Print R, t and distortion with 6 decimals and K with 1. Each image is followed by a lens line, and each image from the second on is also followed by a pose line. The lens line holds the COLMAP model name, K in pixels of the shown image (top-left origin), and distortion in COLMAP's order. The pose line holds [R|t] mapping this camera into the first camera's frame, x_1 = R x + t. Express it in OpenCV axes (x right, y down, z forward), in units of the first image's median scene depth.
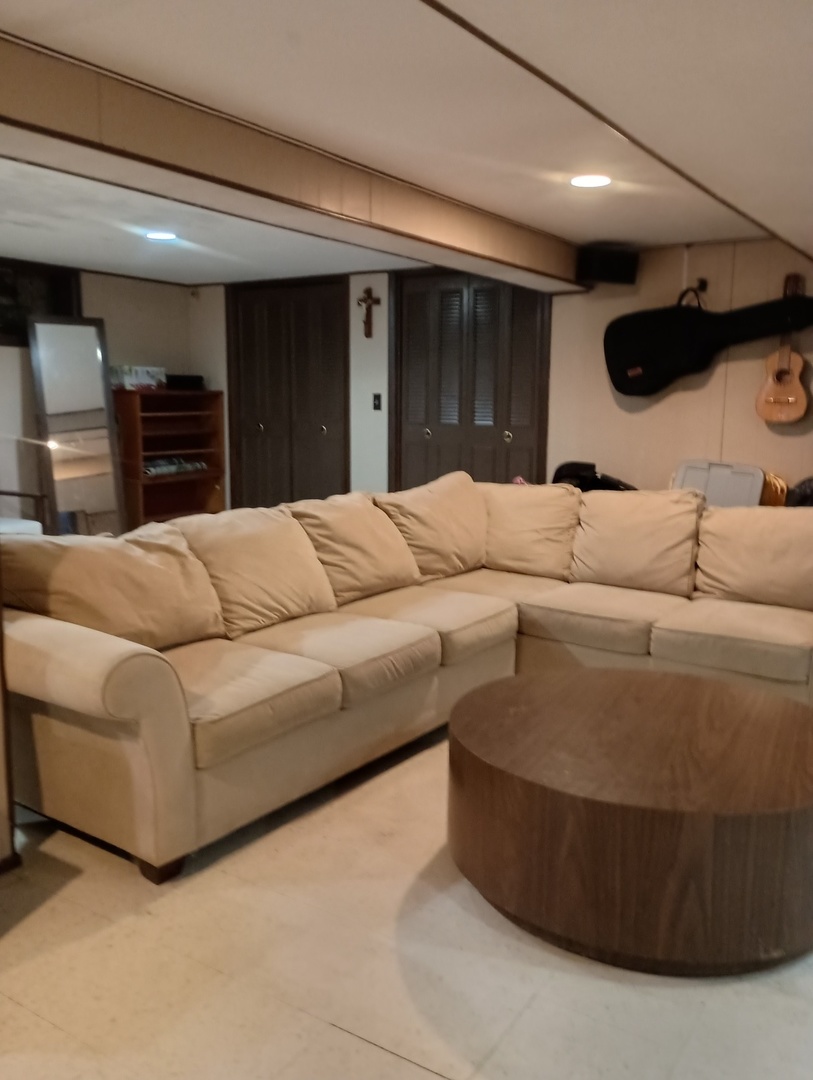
lens RADIAL K [[834.1, 0, 438.4], [0, 834.1, 537.0], [0, 0, 1]] dist [0.013623, -0.063006]
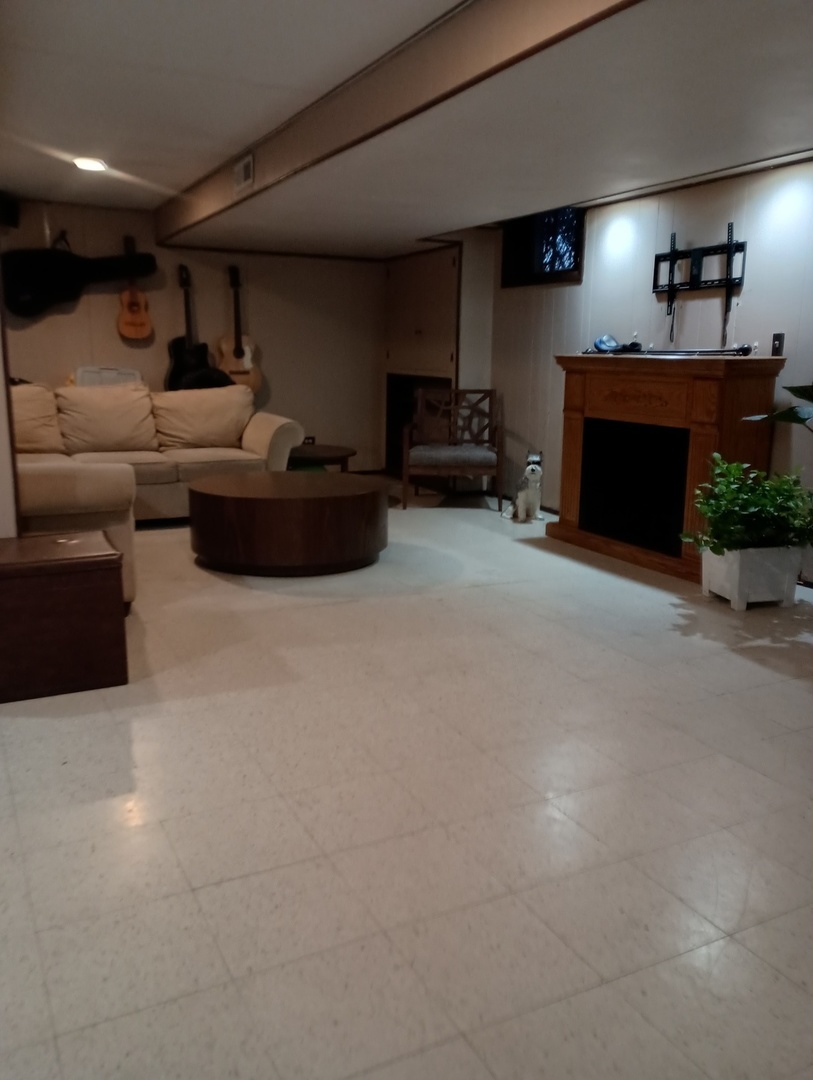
lens RADIAL K [[830.3, 0, 406.5], [0, 830.3, 540.0], [0, 0, 1]] dist [-0.003901, -0.044581]
pose [[0.472428, -0.184256, 0.861894, -0.823348], [0.114647, 0.982442, 0.147186, 0.059348], [-0.873881, 0.029278, 0.485257, -0.136701]]
